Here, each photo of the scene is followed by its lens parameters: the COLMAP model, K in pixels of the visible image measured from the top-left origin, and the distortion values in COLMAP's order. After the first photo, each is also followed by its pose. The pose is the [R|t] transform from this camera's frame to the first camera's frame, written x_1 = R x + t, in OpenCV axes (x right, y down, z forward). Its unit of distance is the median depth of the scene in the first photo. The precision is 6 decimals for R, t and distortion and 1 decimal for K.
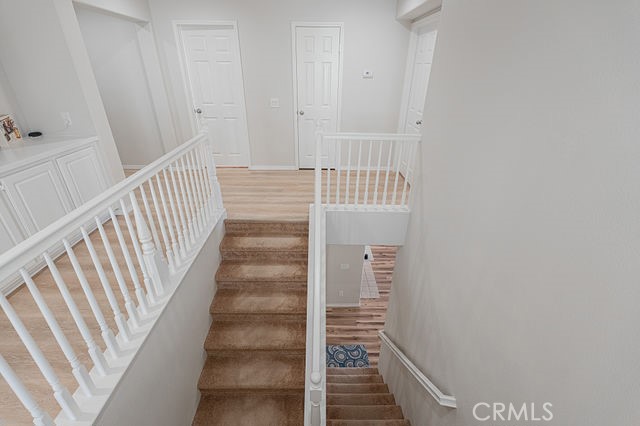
lens RADIAL K [[285.3, 0, 320.0], [0, 285.3, 213.0], [0, 0, 1]] dist [-0.000937, 0.000642]
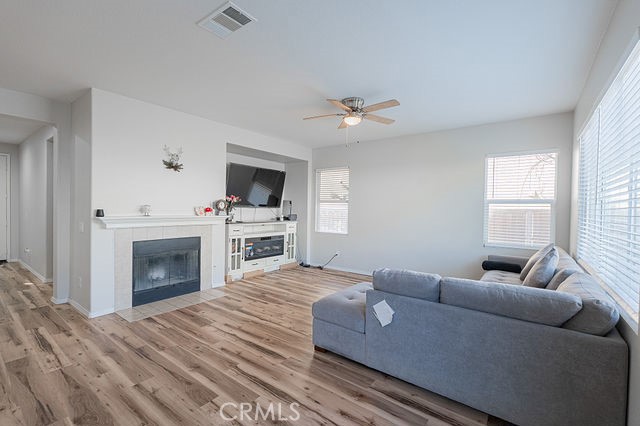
lens RADIAL K [[285.3, 0, 320.0], [0, 285.3, 213.0], [0, 0, 1]] dist [-0.000937, 0.000642]
pose [[0.784977, 0.008172, -0.619471, 0.784968], [-0.282387, 0.894718, -0.346031, 0.200144], [0.551424, 0.446557, 0.704641, 0.729648]]
